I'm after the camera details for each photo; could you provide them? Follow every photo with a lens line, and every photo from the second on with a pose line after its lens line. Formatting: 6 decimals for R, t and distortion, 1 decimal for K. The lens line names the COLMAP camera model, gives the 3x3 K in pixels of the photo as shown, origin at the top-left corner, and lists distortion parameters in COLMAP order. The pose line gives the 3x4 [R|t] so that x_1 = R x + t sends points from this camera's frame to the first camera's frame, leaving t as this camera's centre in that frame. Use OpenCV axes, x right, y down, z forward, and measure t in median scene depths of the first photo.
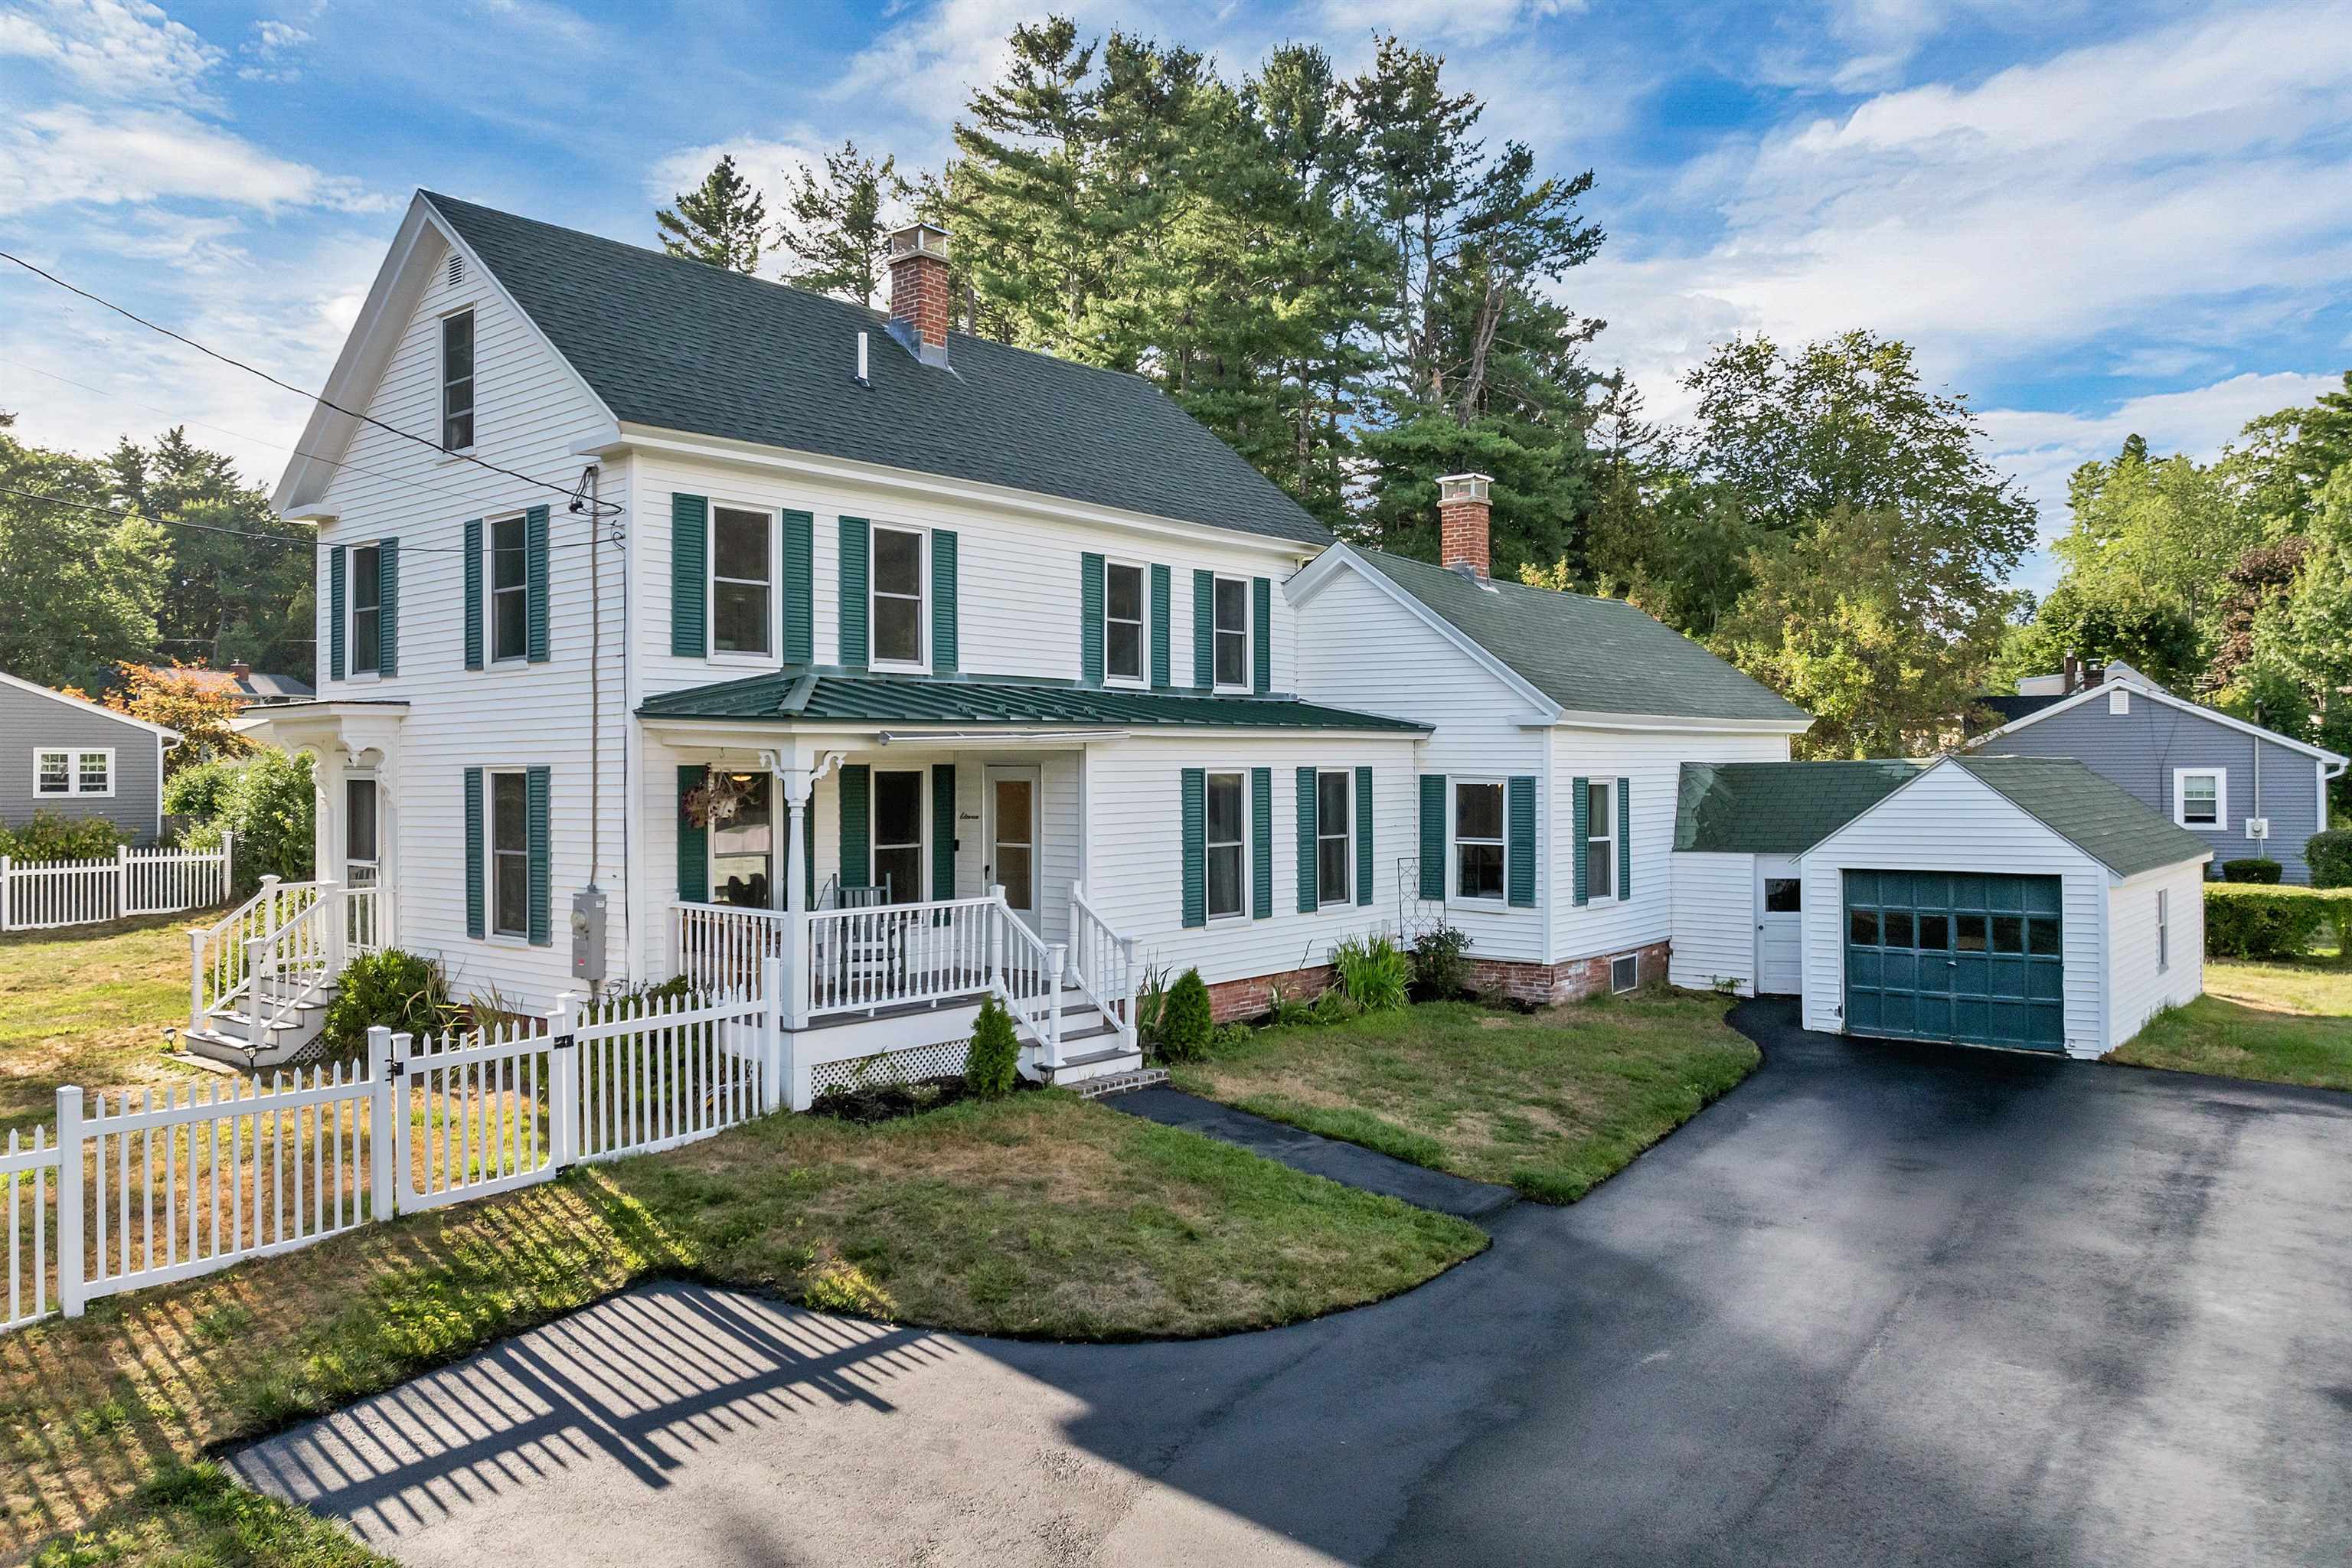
lens RADIAL K [[1624.5, 0, 1178.2], [0, 1624.5, 776.0], [0, 0, 1]] dist [-0.049894, 0.002530]
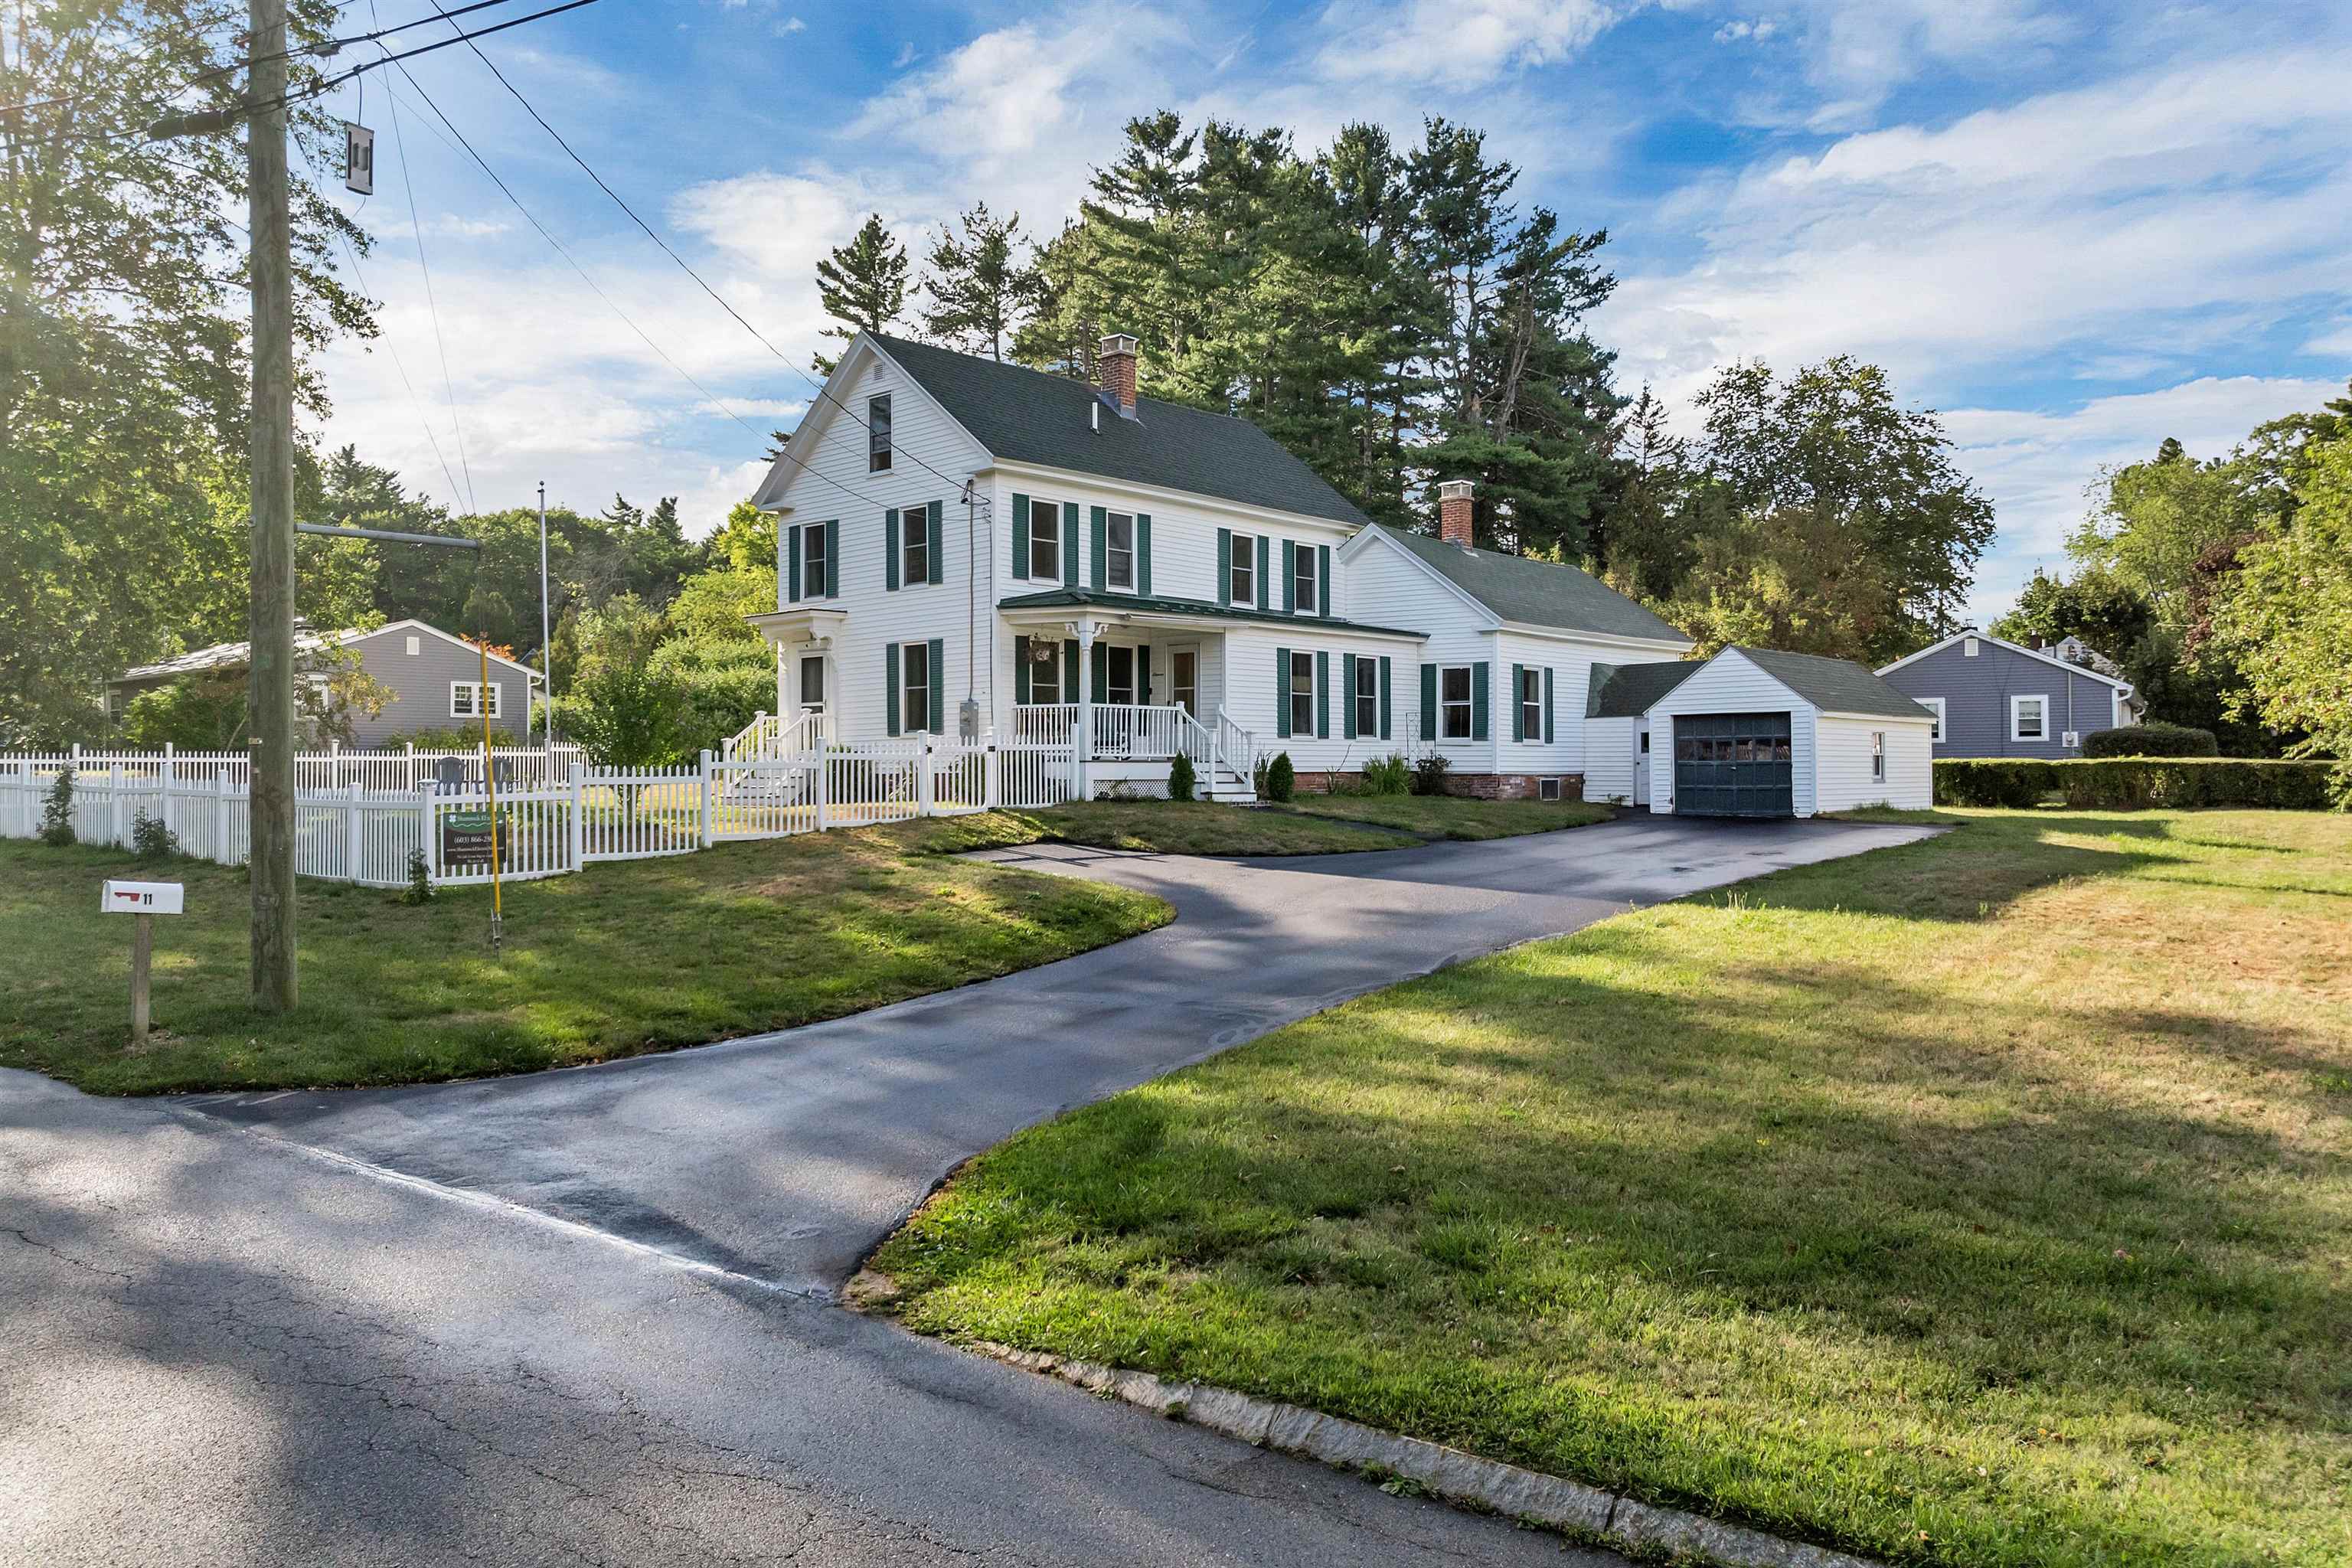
lens RADIAL K [[1624.5, 0, 1182.1], [0, 1624.5, 782.2], [0, 0, 1]] dist [-0.049894, 0.002530]
pose [[0.999009, 0.000514, -0.044497, -0.011161], [-0.000586, 0.999999, -0.001604, 0.070868], [0.044496, 0.001628, 0.999008, -0.379398]]
